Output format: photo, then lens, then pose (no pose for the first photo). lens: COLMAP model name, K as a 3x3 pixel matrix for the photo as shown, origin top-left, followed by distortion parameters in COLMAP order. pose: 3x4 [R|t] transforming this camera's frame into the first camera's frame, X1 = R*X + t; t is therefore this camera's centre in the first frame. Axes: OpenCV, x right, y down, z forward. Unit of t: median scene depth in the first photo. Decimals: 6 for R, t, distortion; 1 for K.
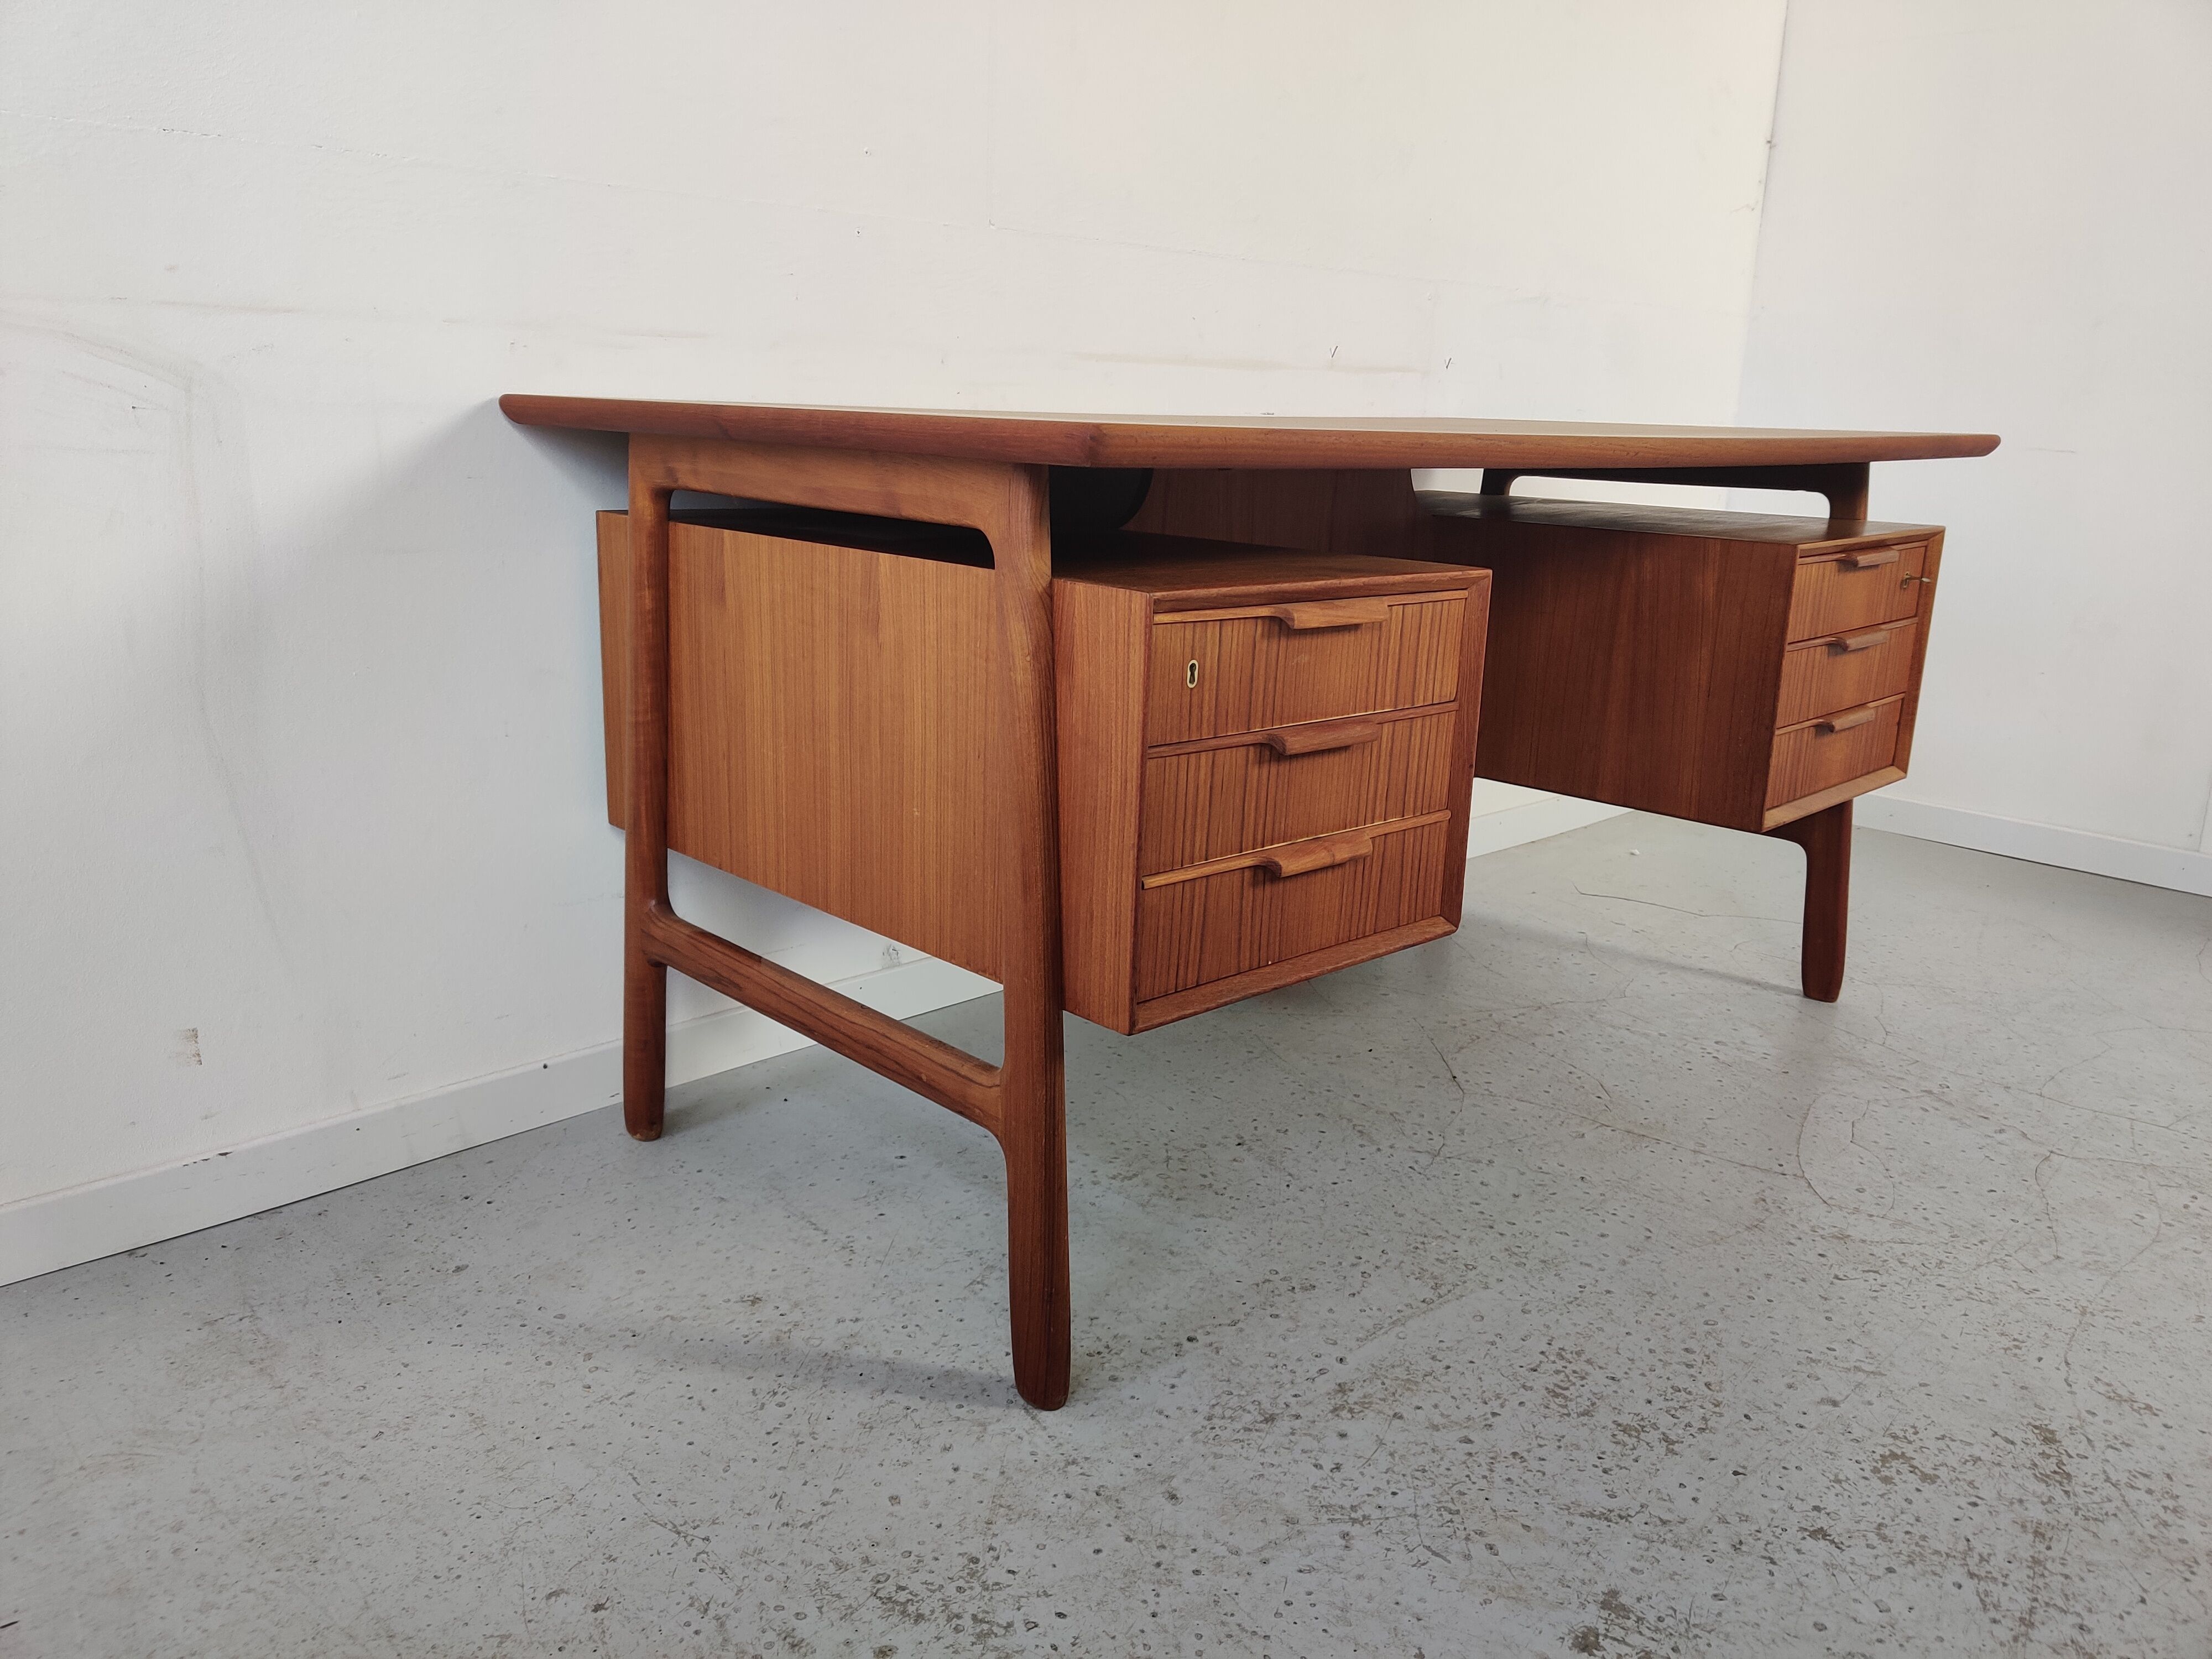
lens RADIAL K [[1675.1, 0, 1122.6], [0, 1675.1, 791.9], [0, 0, 1]] dist [0.045951, -0.039799]
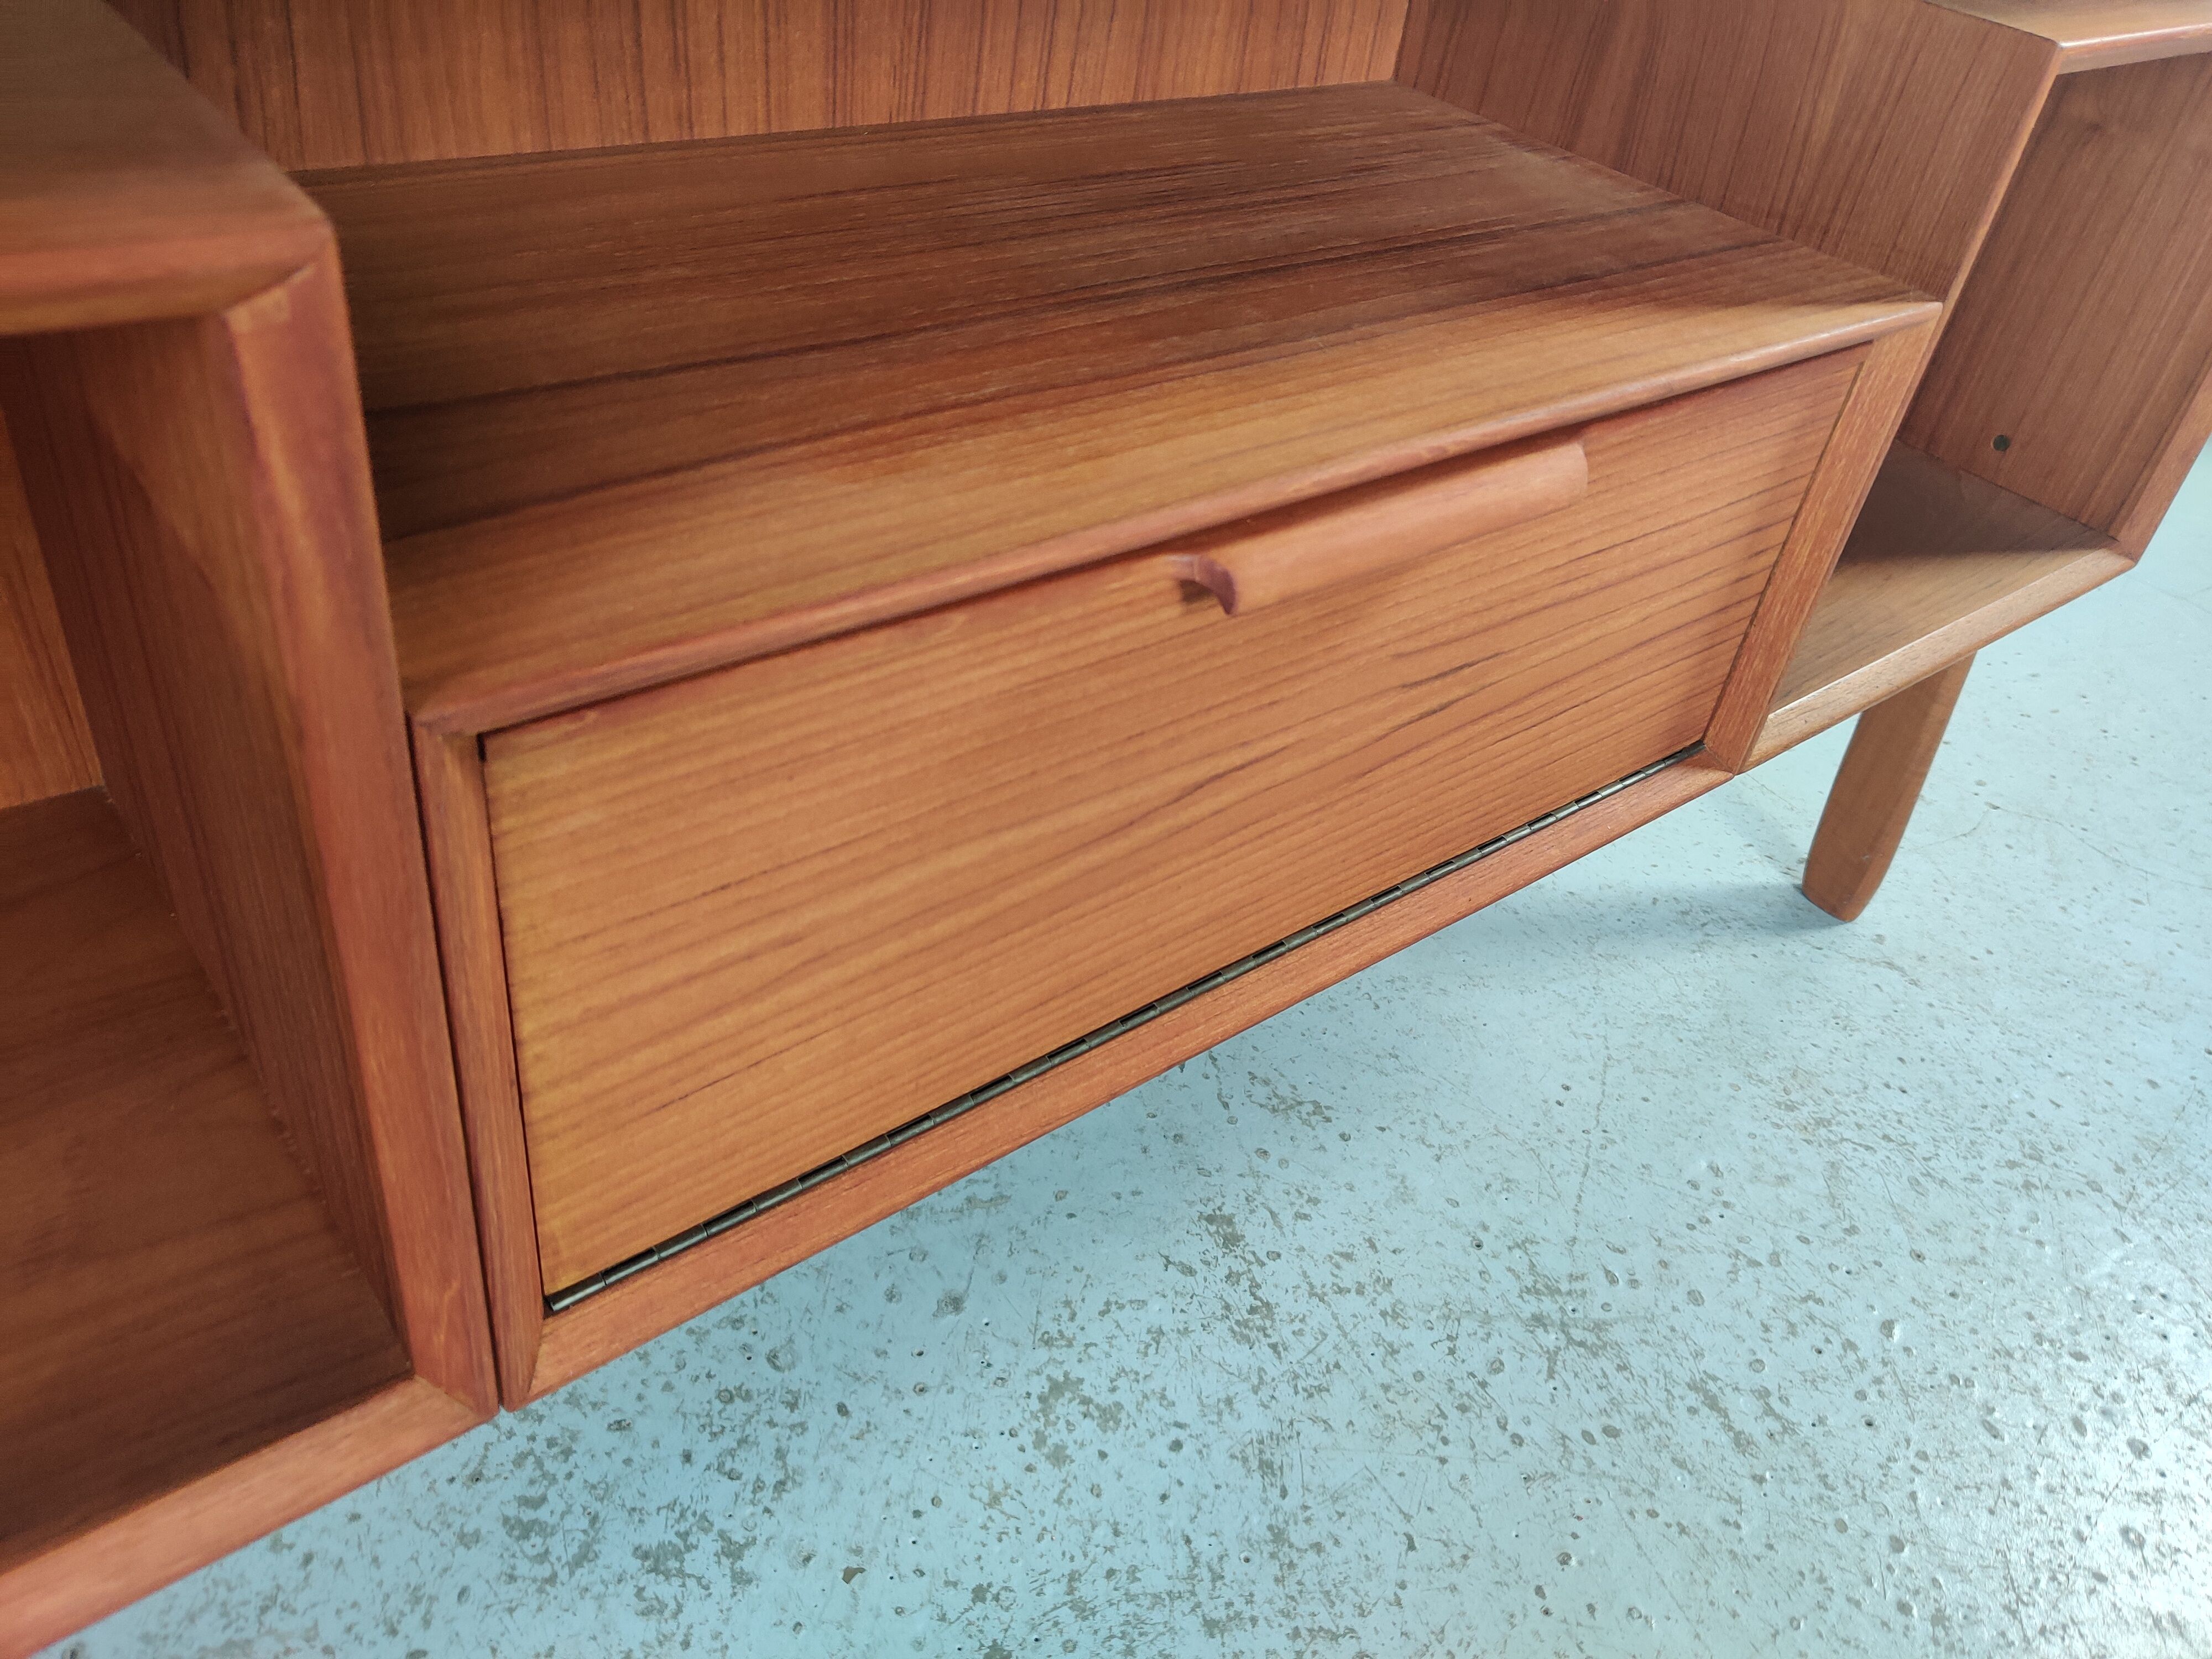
lens RADIAL K [[1675.1, 0, 1109.5], [0, 1675.1, 778.5], [0, 0, 1]] dist [0.045951, -0.039799]
pose [[0.815615, -0.286272, 0.502812, 0.201784], [0.034901, 0.891783, 0.451116, -0.101120], [-0.577541, -0.350388, 0.737343, 0.560303]]
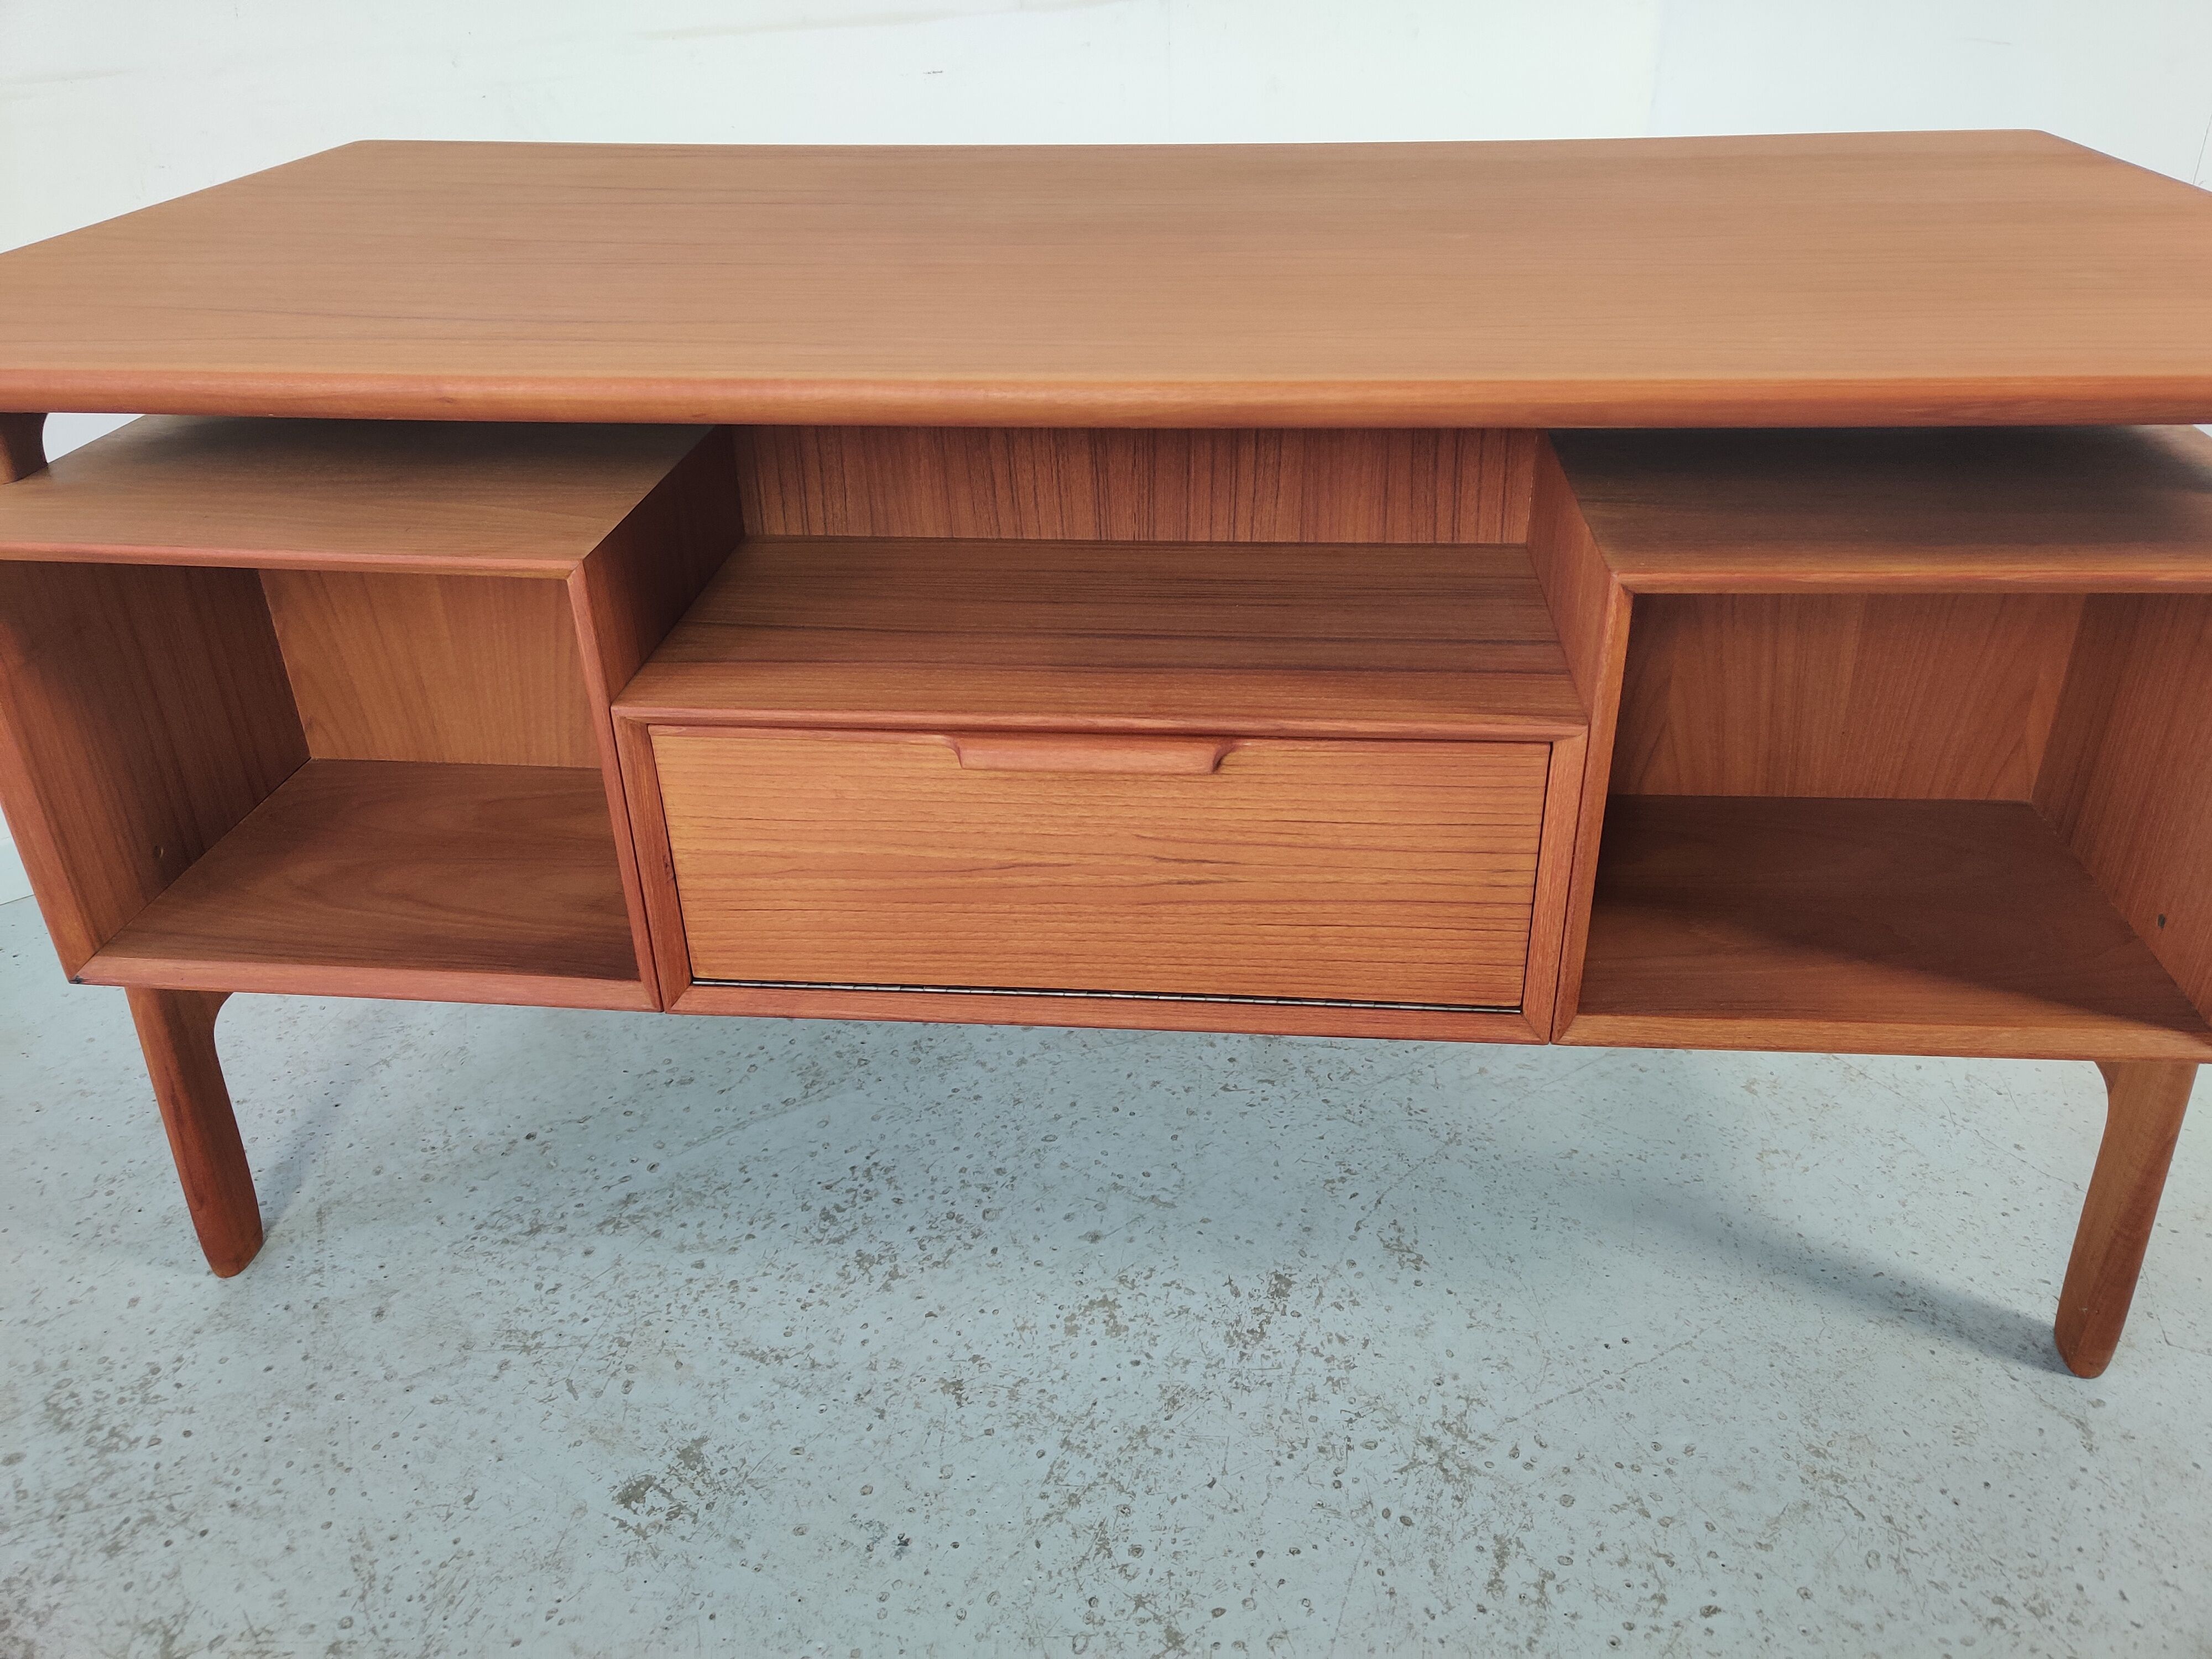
lens RADIAL K [[1675.1, 0, 1132.7], [0, 1675.1, 757.8], [0, 0, 1]] dist [0.045951, -0.039799]
pose [[0.987416, 0.021758, -0.156638, 0.587943], [0.018306, 0.968105, 0.249875, -0.166395], [0.157079, -0.249598, 0.955525, 0.112750]]
